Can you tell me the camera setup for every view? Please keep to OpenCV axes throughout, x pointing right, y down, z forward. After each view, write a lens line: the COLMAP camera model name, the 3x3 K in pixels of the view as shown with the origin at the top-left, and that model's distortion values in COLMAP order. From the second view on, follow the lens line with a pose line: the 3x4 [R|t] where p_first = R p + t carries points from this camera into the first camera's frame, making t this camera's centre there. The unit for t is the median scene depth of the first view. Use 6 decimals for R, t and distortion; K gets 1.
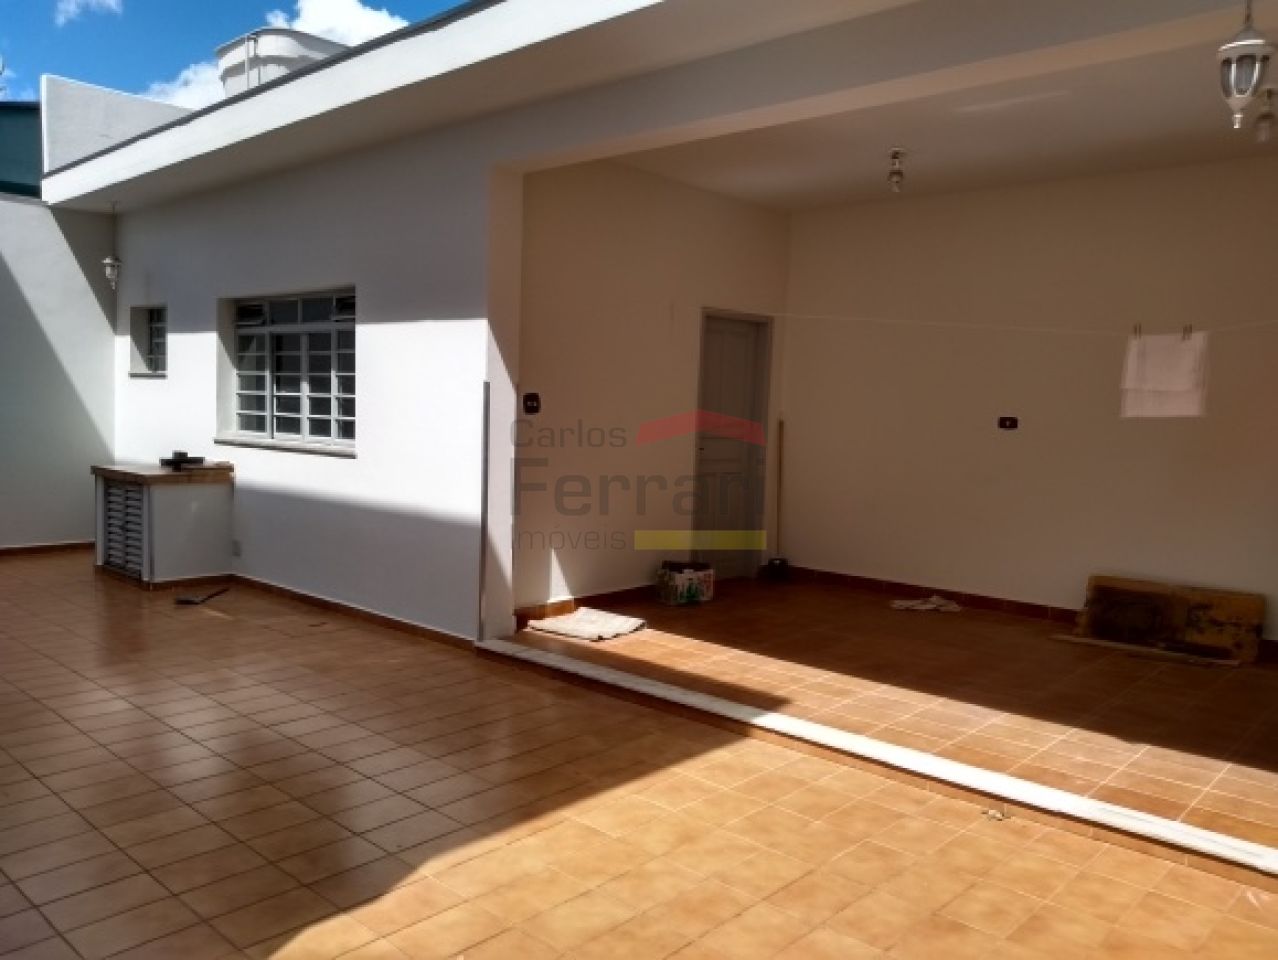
lens RADIAL K [[992.5, 0, 646.2], [0, 992.5, 485.9], [0, 0, 1]] dist [-0.005177, 0.000597]
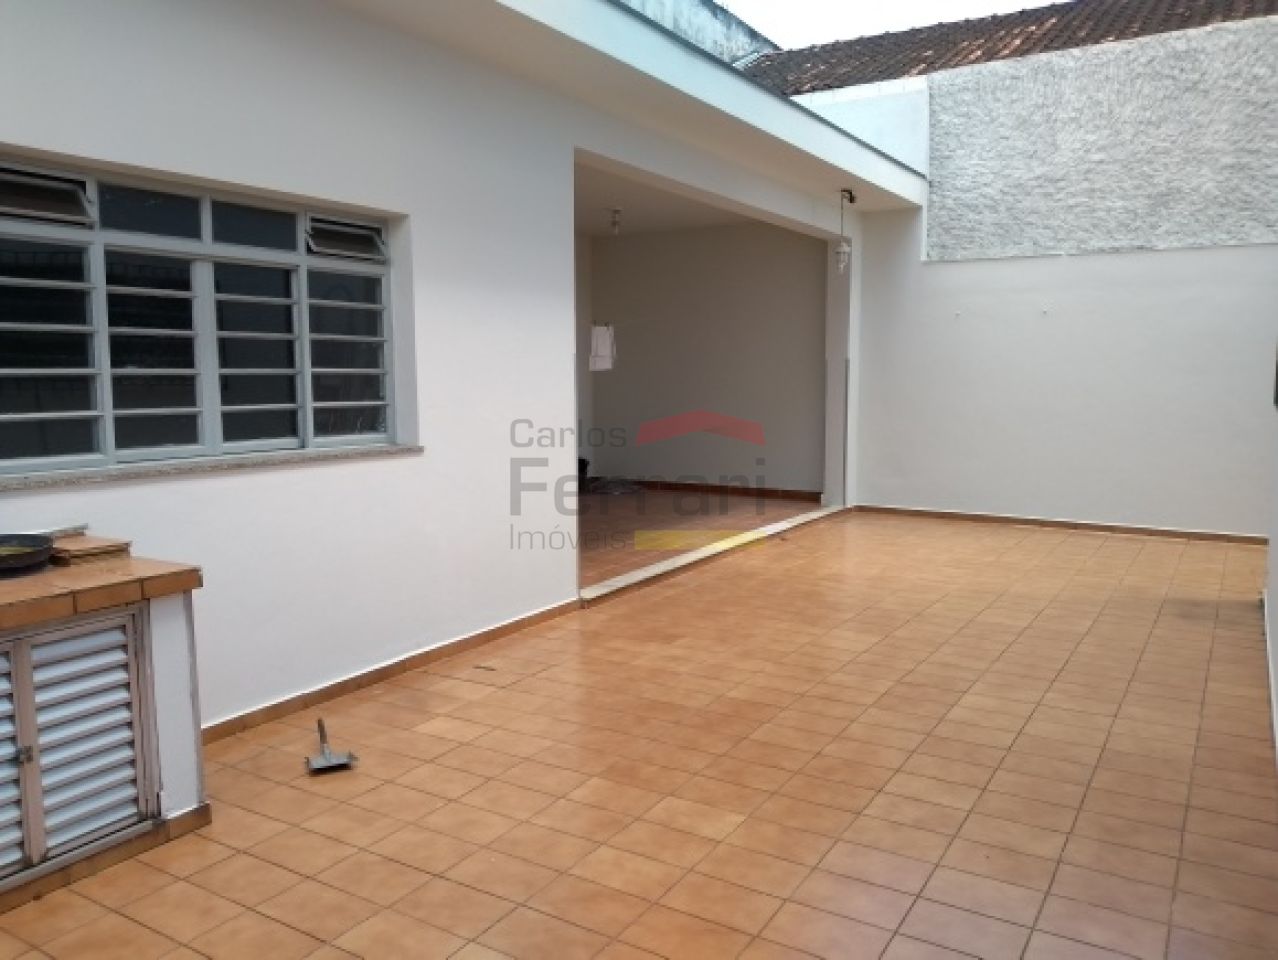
lens RADIAL K [[992.5, 0, 646.3], [0, 992.5, 477.2], [0, 0, 1]] dist [-0.005177, 0.000597]
pose [[-0.177658, -0.131731, 0.975236, -1.029917], [0.078578, 0.985937, 0.147491, -0.104781], [-0.980950, 0.102835, -0.164808, 0.935847]]
